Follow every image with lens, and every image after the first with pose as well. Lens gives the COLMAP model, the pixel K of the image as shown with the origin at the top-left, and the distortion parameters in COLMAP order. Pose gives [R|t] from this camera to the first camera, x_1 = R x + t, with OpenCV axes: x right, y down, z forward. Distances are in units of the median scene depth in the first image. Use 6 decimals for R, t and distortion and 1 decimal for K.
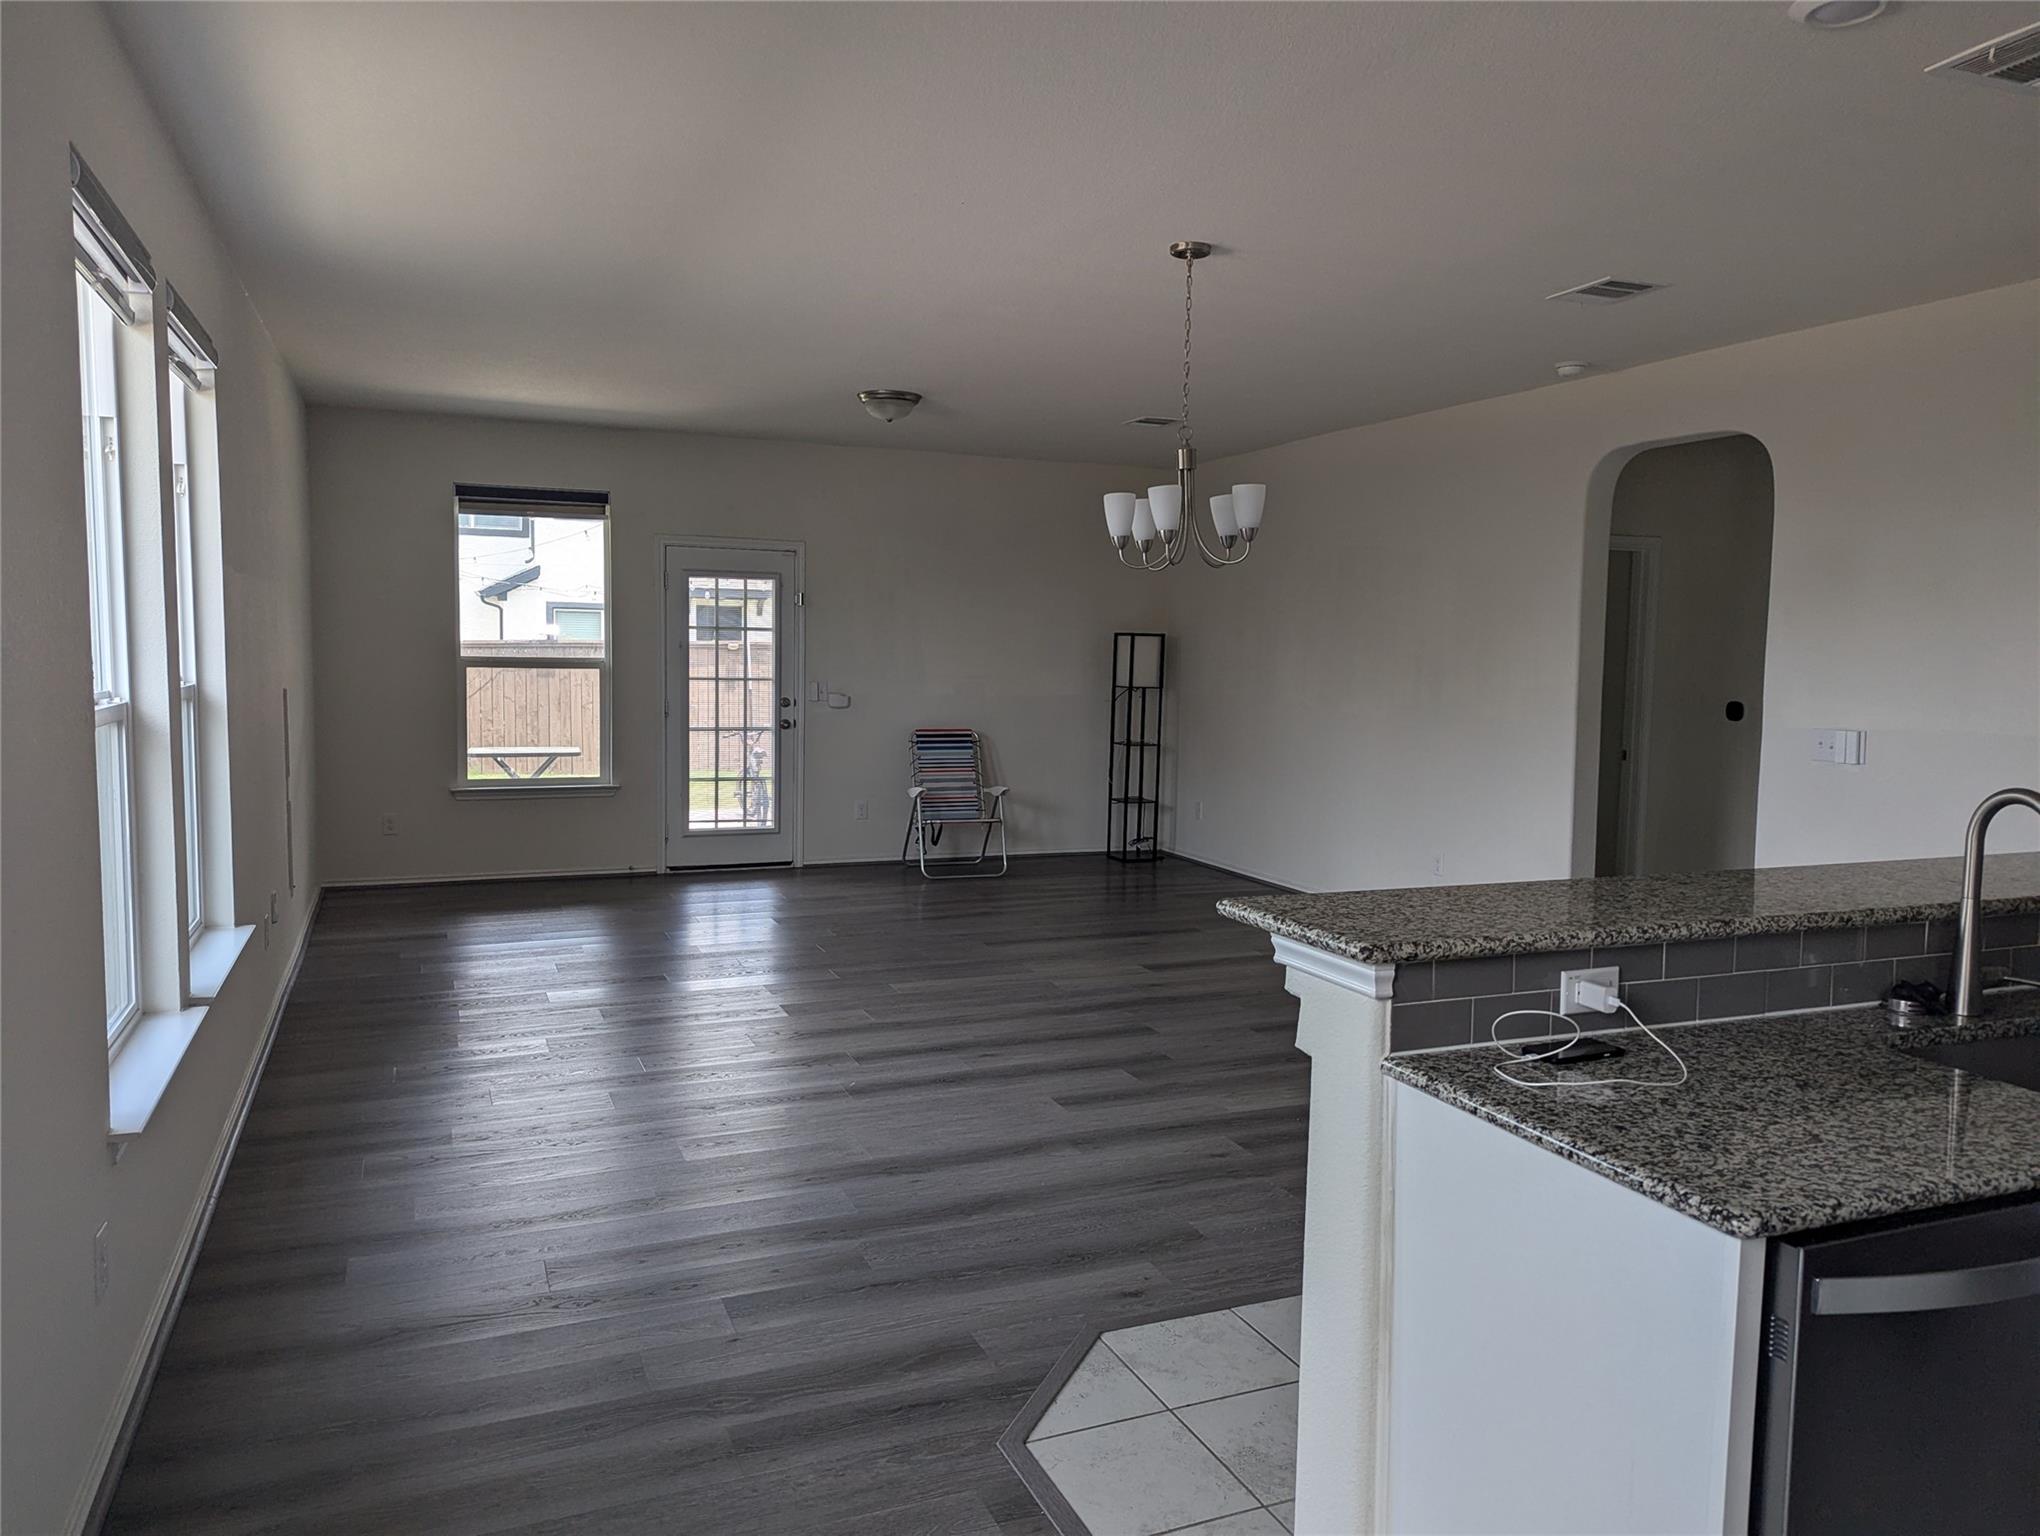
lens RADIAL K [[1430.2, 0, 1003.6], [0, 1430.2, 720.4], [0, 0, 1]] dist [0.039752, -0.006288]
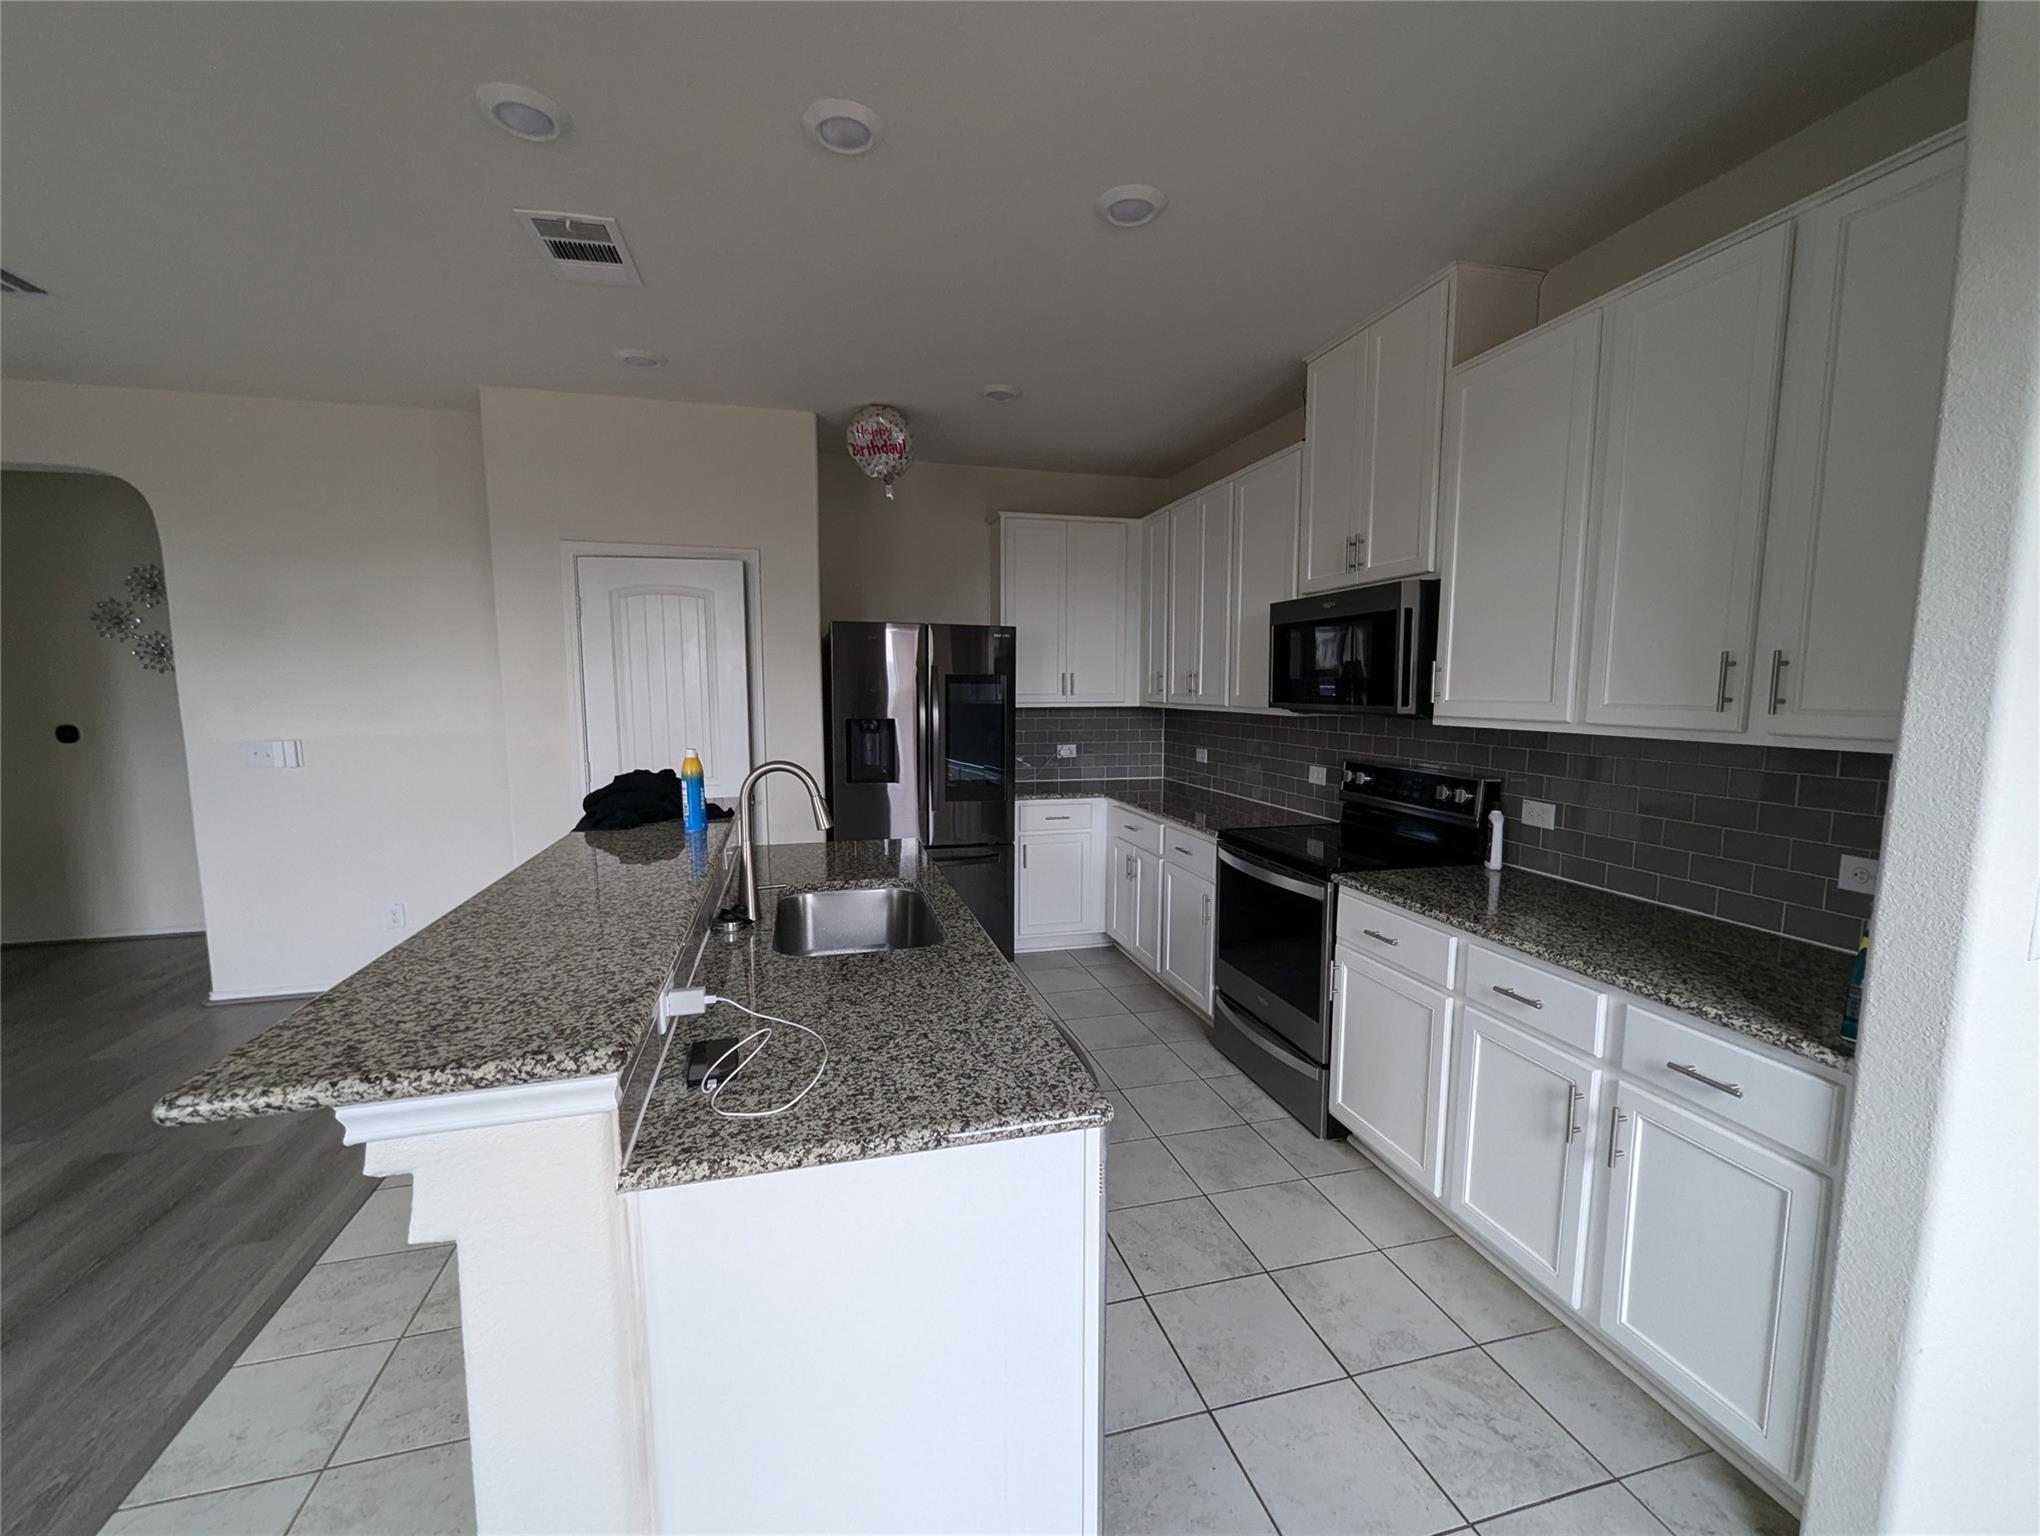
lens RADIAL K [[844.8, 0, 1024.5], [0, 844.8, 778.1], [0, 0, 1]] dist [-0.000713, 0.000038]
pose [[0.116852, -0.123286, 0.985468, -0.049586], [0.055655, 0.991519, 0.117444, -0.009277], [-0.991589, 0.041123, 0.122722, 0.242255]]
